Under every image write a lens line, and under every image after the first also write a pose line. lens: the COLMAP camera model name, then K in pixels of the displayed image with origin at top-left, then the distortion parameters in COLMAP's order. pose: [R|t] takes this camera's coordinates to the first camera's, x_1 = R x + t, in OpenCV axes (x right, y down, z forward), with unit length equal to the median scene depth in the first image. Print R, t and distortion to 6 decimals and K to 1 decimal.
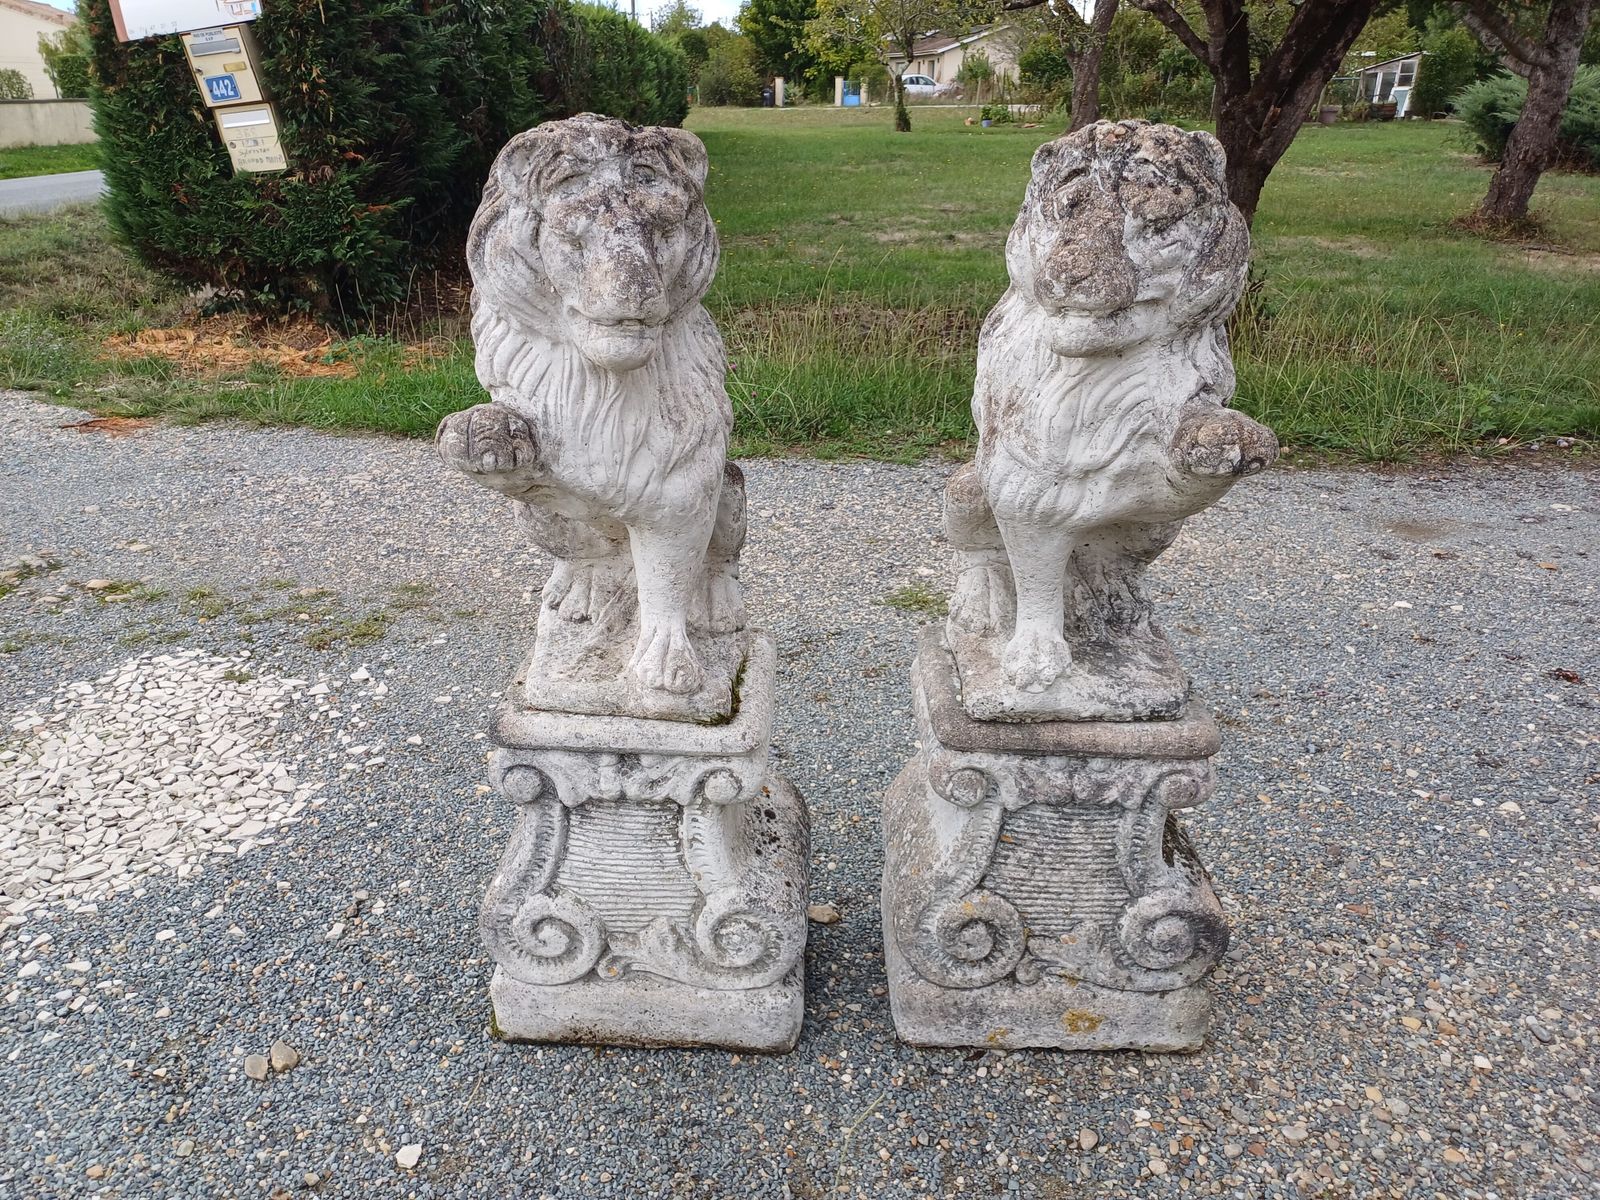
lens RADIAL K [[1198.9, 0, 764.2], [0, 1198.9, 576.2], [0, 0, 1]] dist [0.096734, -0.108596]
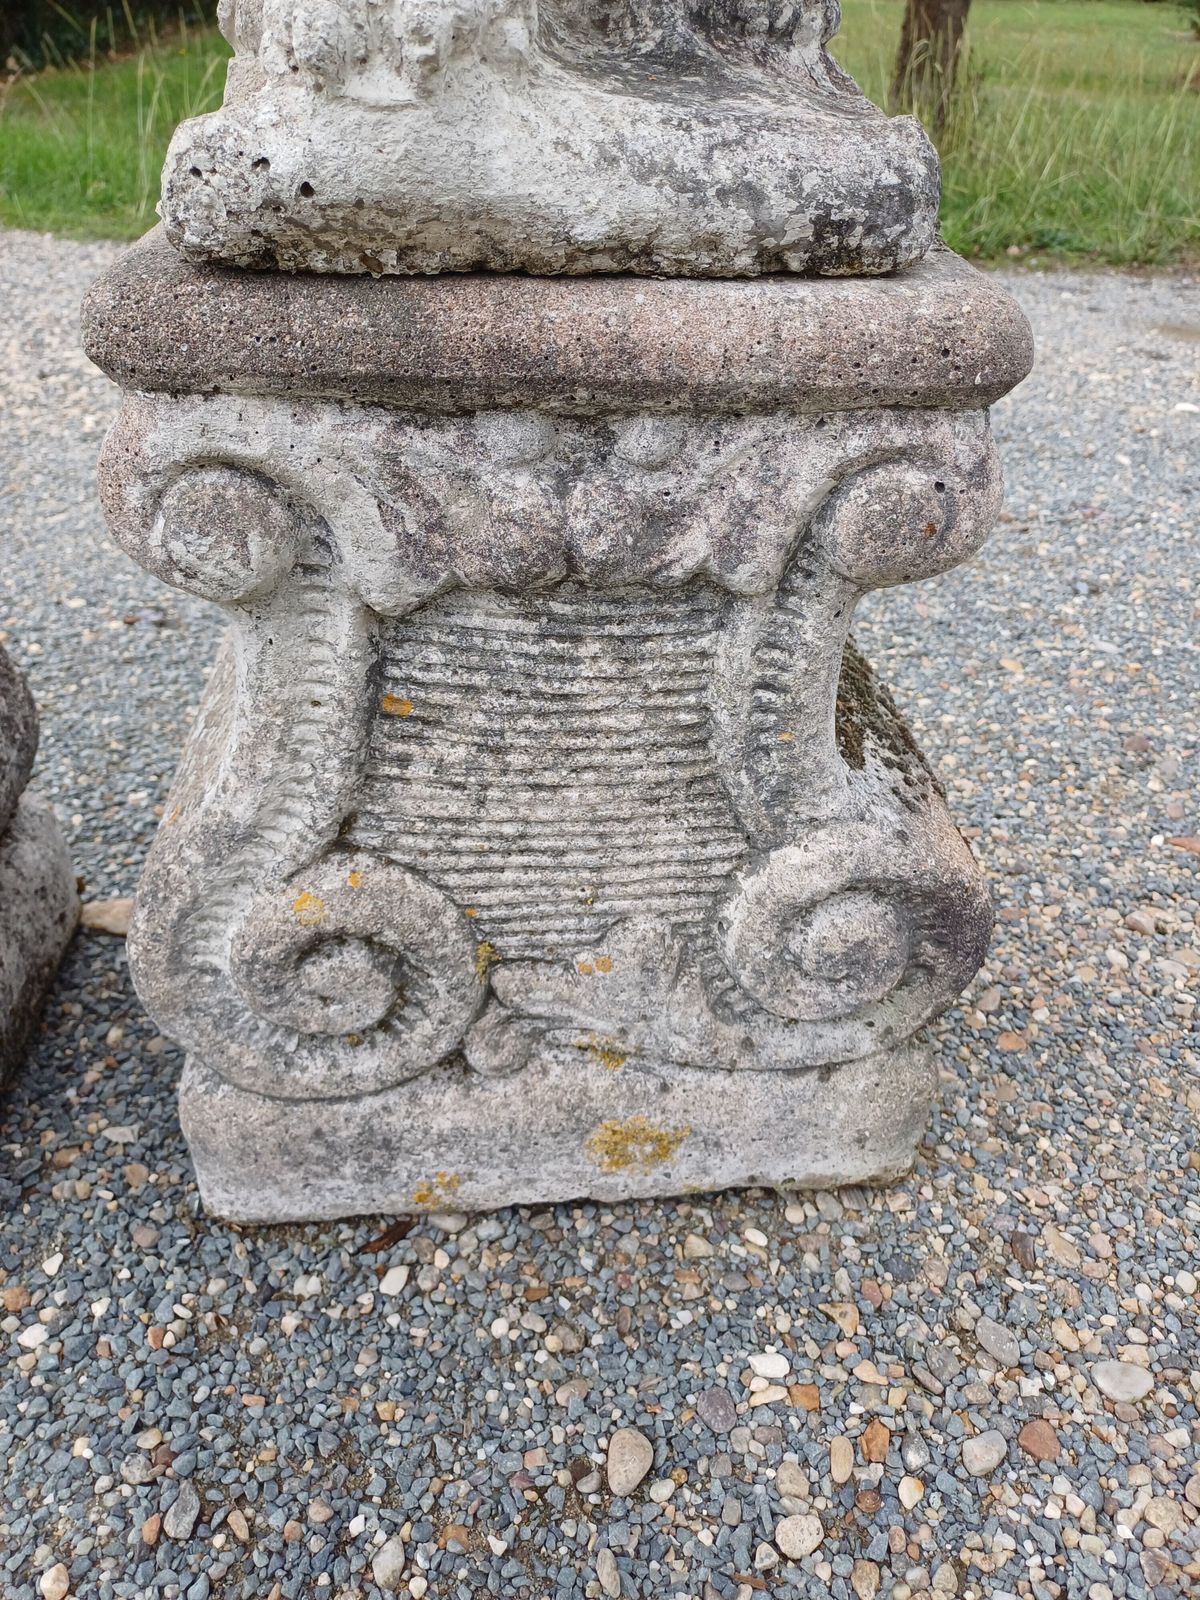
lens RADIAL K [[1202.1, 0, 620.7], [0, 1202.1, 800.4], [0, 0, 1]] dist [0.088599, -0.104695]
pose [[0.990699, -0.042187, 0.129363, 0.215548], [0.013179, 0.976003, 0.217358, 0.168730], [-0.135428, -0.213632, 0.967482, 0.652396]]
